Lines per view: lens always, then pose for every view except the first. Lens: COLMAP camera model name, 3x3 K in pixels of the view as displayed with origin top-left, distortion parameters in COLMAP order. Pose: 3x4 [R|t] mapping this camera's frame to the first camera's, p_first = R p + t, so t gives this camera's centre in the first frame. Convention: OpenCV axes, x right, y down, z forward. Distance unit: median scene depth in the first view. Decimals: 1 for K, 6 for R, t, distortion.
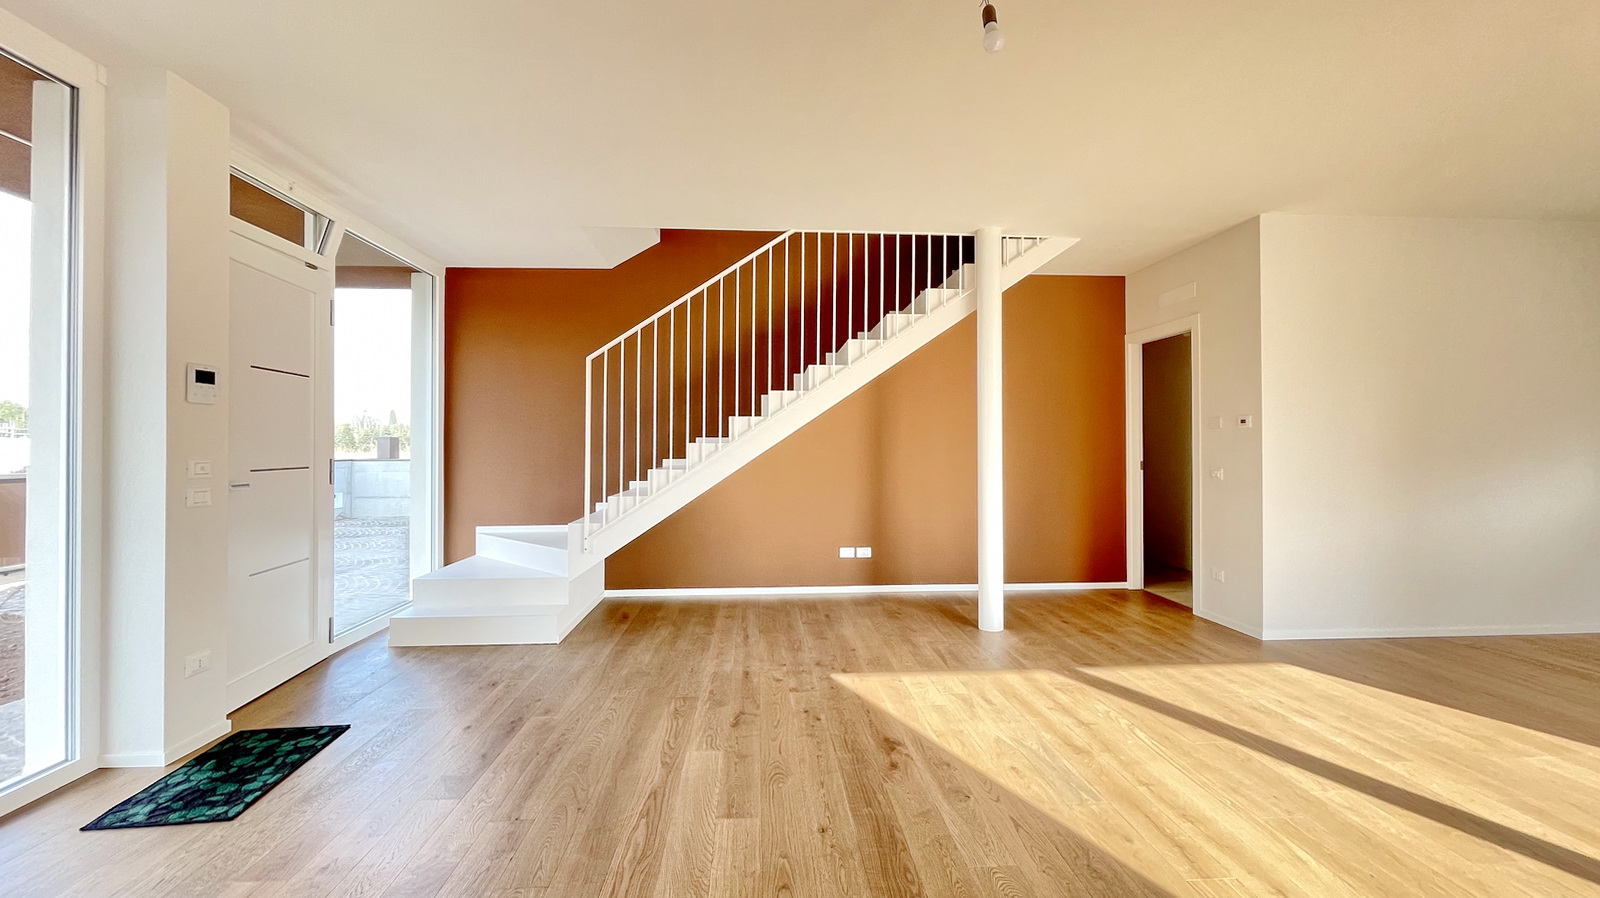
lens RADIAL K [[648.6, 0, 803.2], [0, 648.6, 440.6], [0, 0, 1]] dist [0.001109, 0.000253]
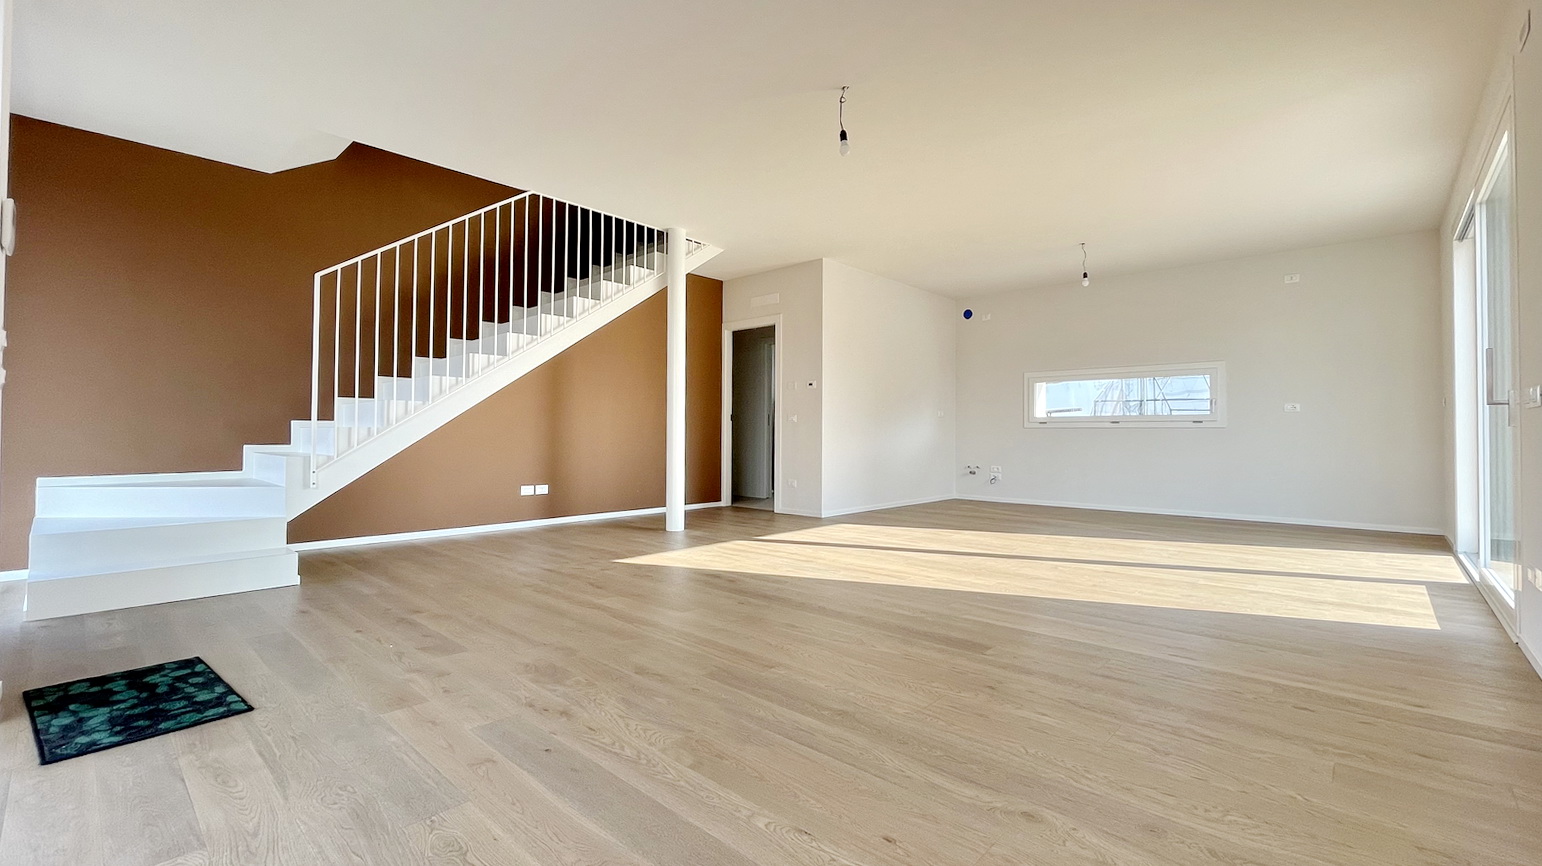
lens RADIAL K [[646.4, 0, 766.0], [0, 646.4, 426.0], [0, 0, 1]] dist [0.000720, 0.000295]
pose [[0.731487, 0.013429, 0.681724, -0.503294], [-0.011495, 0.999907, -0.007362, 0.088765], [-0.681759, -0.002451, 0.731573, -0.095885]]
